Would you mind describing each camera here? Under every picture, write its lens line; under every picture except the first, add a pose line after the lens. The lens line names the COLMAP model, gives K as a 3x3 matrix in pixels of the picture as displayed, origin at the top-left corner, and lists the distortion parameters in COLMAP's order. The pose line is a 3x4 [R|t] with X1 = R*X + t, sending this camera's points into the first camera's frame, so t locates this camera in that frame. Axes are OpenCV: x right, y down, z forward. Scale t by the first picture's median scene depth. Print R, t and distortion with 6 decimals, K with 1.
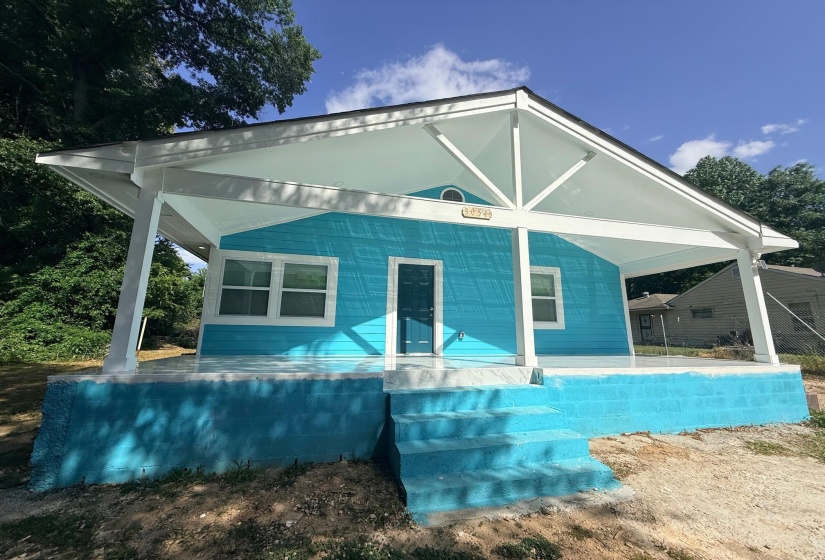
lens RADIAL K [[330.0, 0, 411.0], [0, 330.0, 285.7], [0, 0, 1]] dist [-0.000880, 0.000547]
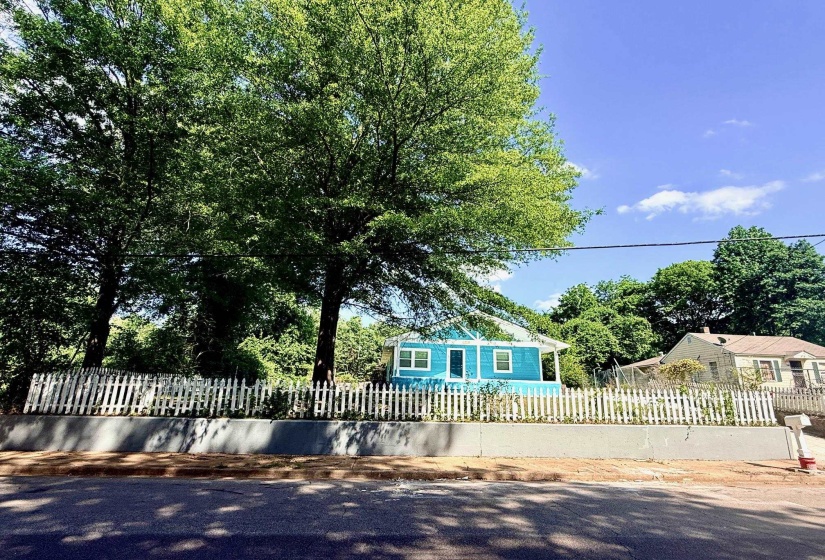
lens RADIAL K [[330.0, 0, 411.0], [0, 330.0, 285.7], [0, 0, 1]] dist [-0.000880, 0.000547]
pose [[0.982189, -0.041110, -0.183341, 0.206254], [0.010194, 0.985992, -0.166478, -0.160242], [0.187617, 0.161644, 0.968850, -2.269300]]
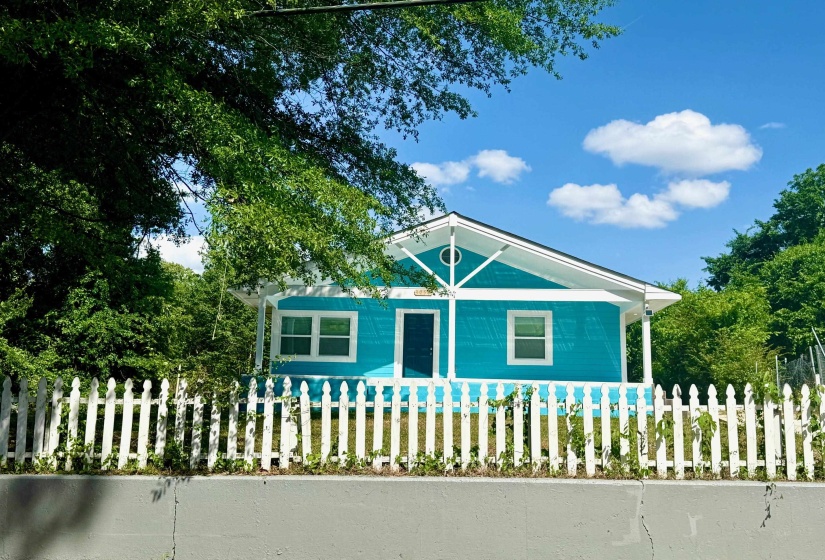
lens RADIAL K [[732.0, 0, 388.4], [0, 732.0, 279.5], [0, 0, 1]] dist [0.068804, -0.006300]
pose [[0.965707, -0.040082, -0.256523, 0.695607], [0.030253, 0.998653, -0.042150, -0.089057], [0.257867, 0.032944, 0.965619, -1.925037]]
